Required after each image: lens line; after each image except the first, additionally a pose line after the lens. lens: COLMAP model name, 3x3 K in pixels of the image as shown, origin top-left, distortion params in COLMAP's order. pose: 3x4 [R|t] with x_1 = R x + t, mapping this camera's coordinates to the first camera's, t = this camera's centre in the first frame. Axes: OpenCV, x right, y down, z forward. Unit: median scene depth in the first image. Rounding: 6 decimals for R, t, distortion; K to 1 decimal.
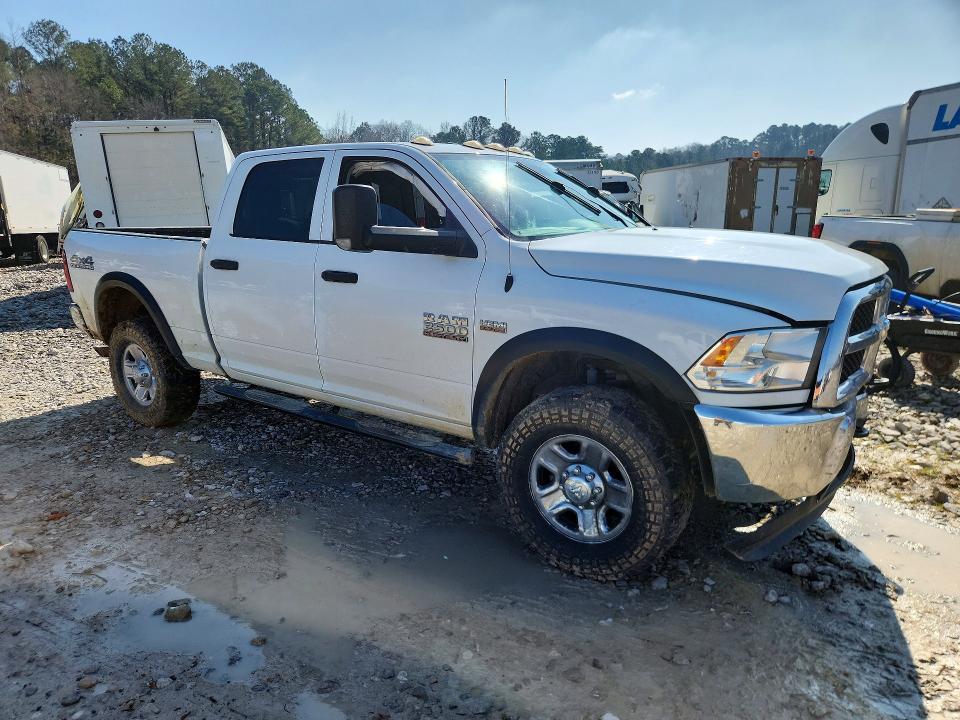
lens RADIAL K [[673.1, 0, 480.0], [0, 673.1, 360.0], [0, 0, 1]] dist [0.037504, -0.003841]
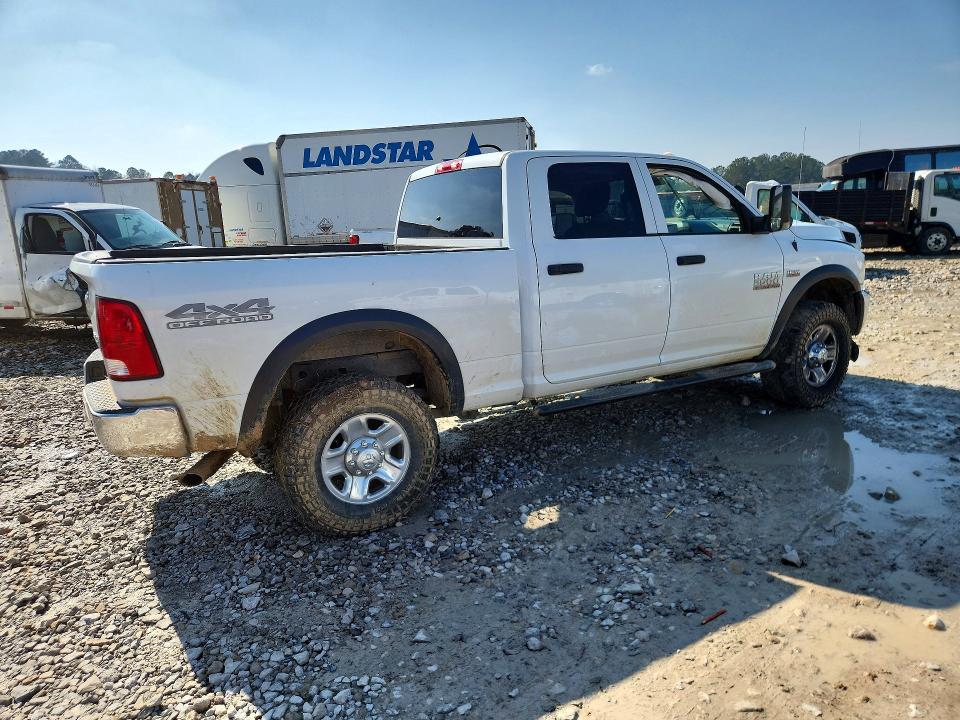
lens RADIAL K [[643.6, 0, 487.4], [0, 643.6, 343.5], [0, 0, 1]] dist [0.037570, -0.002814]
pose [[0.390663, -0.184278, 0.901900, -0.360634], [0.233527, 0.967546, 0.096538, -0.044185], [-0.890420, 0.172905, 0.421018, 0.215636]]
